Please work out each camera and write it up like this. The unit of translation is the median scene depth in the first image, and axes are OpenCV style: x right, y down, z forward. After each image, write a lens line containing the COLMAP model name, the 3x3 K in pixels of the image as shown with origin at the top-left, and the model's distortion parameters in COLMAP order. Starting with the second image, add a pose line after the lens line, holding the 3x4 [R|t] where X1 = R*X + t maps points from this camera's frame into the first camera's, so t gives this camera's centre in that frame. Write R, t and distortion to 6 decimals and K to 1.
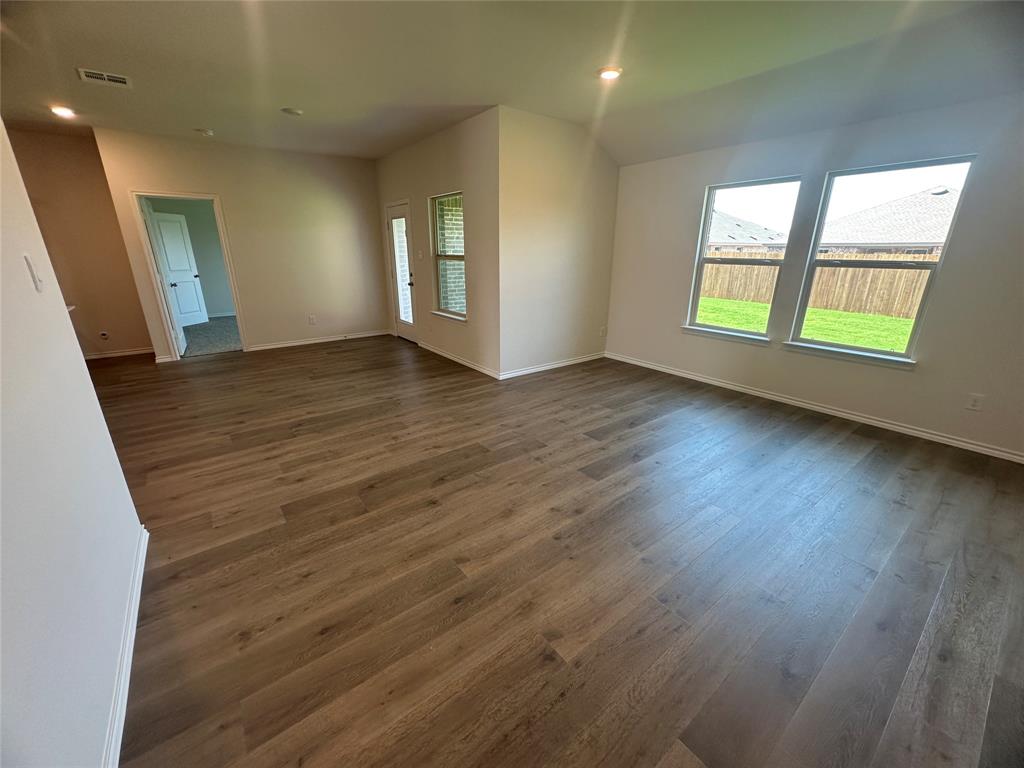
lens RADIAL K [[409.7, 0, 512.0], [0, 409.7, 384.0], [0, 0, 1]] dist [0.000916, 0.000072]
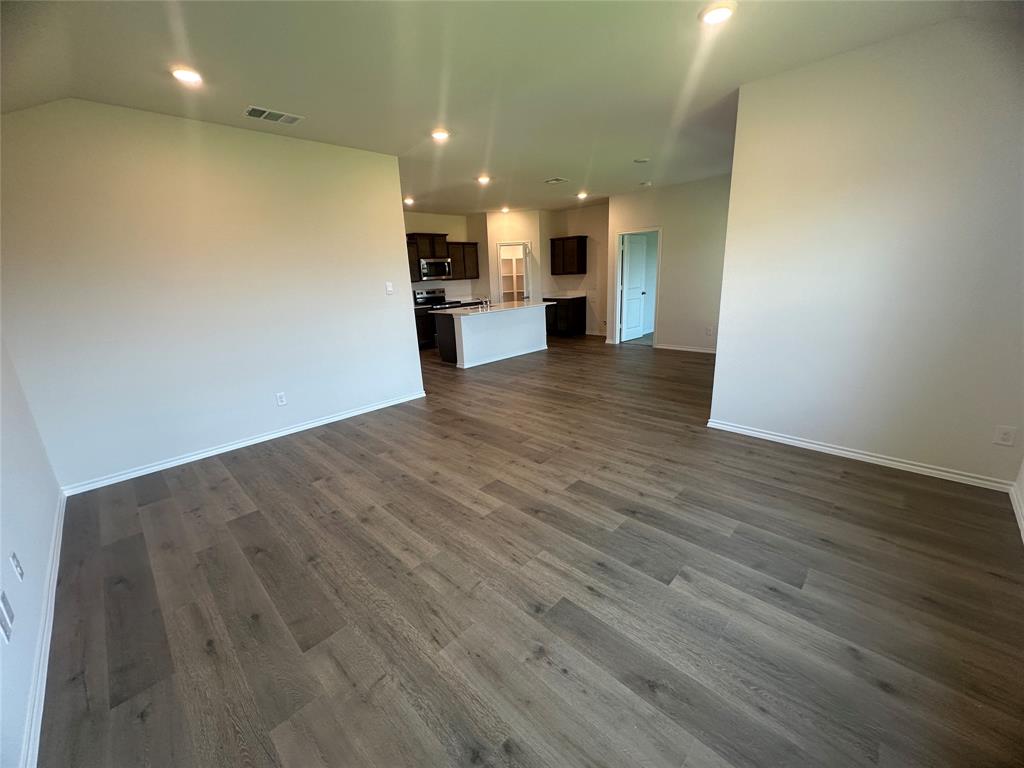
lens RADIAL K [[409.7, 0, 512.0], [0, 409.7, 384.0], [0, 0, 1]] dist [0.000916, 0.000072]
pose [[0.138237, 0.253716, -0.957350, 0.901798], [-0.267529, 0.940263, 0.210557, -0.209742], [0.953582, 0.227012, 0.197855, 0.611910]]
